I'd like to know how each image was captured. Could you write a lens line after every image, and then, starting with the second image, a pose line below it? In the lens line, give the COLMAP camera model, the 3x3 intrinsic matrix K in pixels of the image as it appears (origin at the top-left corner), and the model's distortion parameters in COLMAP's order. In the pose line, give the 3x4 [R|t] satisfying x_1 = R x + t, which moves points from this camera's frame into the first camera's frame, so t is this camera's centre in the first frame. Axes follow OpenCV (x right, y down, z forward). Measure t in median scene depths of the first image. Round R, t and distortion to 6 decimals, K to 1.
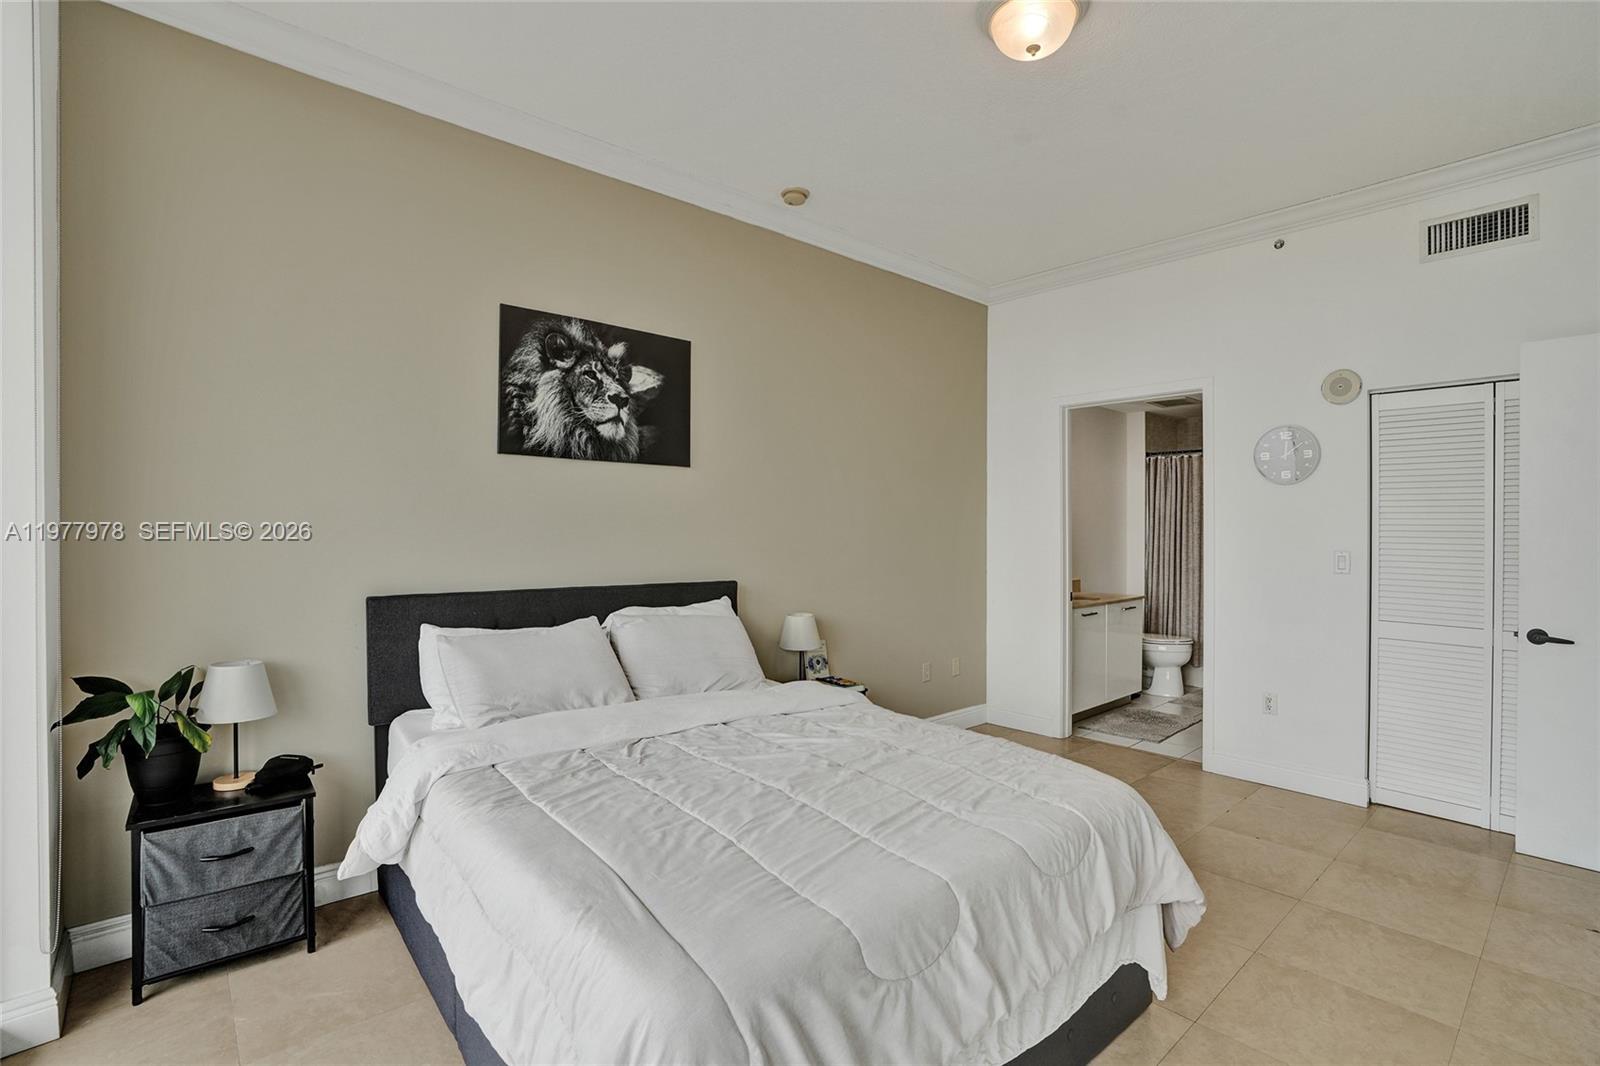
lens RADIAL K [[741.4, 0, 797.4], [0, 741.4, 528.4], [0, 0, 1]] dist [-0.011791, -0.000380]
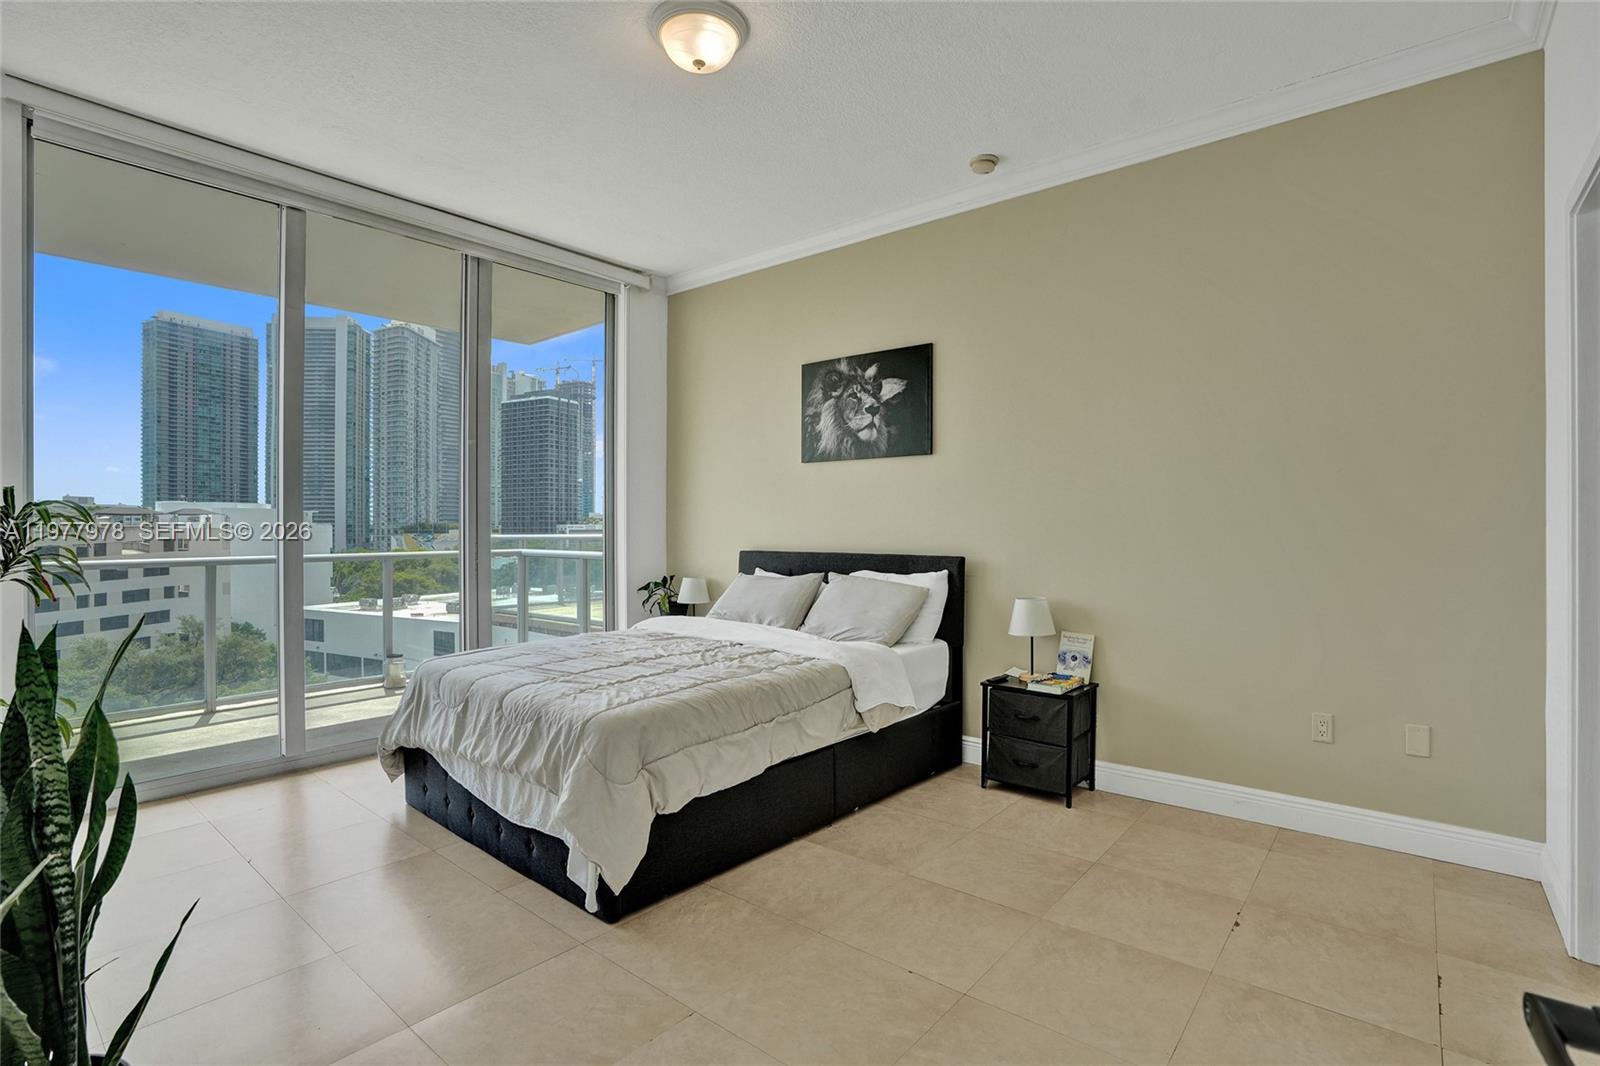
lens RADIAL K [[741.4, 0, 788.1], [0, 741.4, 535.1], [0, 0, 1]] dist [-0.011791, -0.000380]
pose [[0.187269, 0.002611, -0.982305, 1.007378], [-0.000201, 0.999997, 0.002620, 0.041400], [0.982309, -0.000293, 0.187268, 0.622401]]
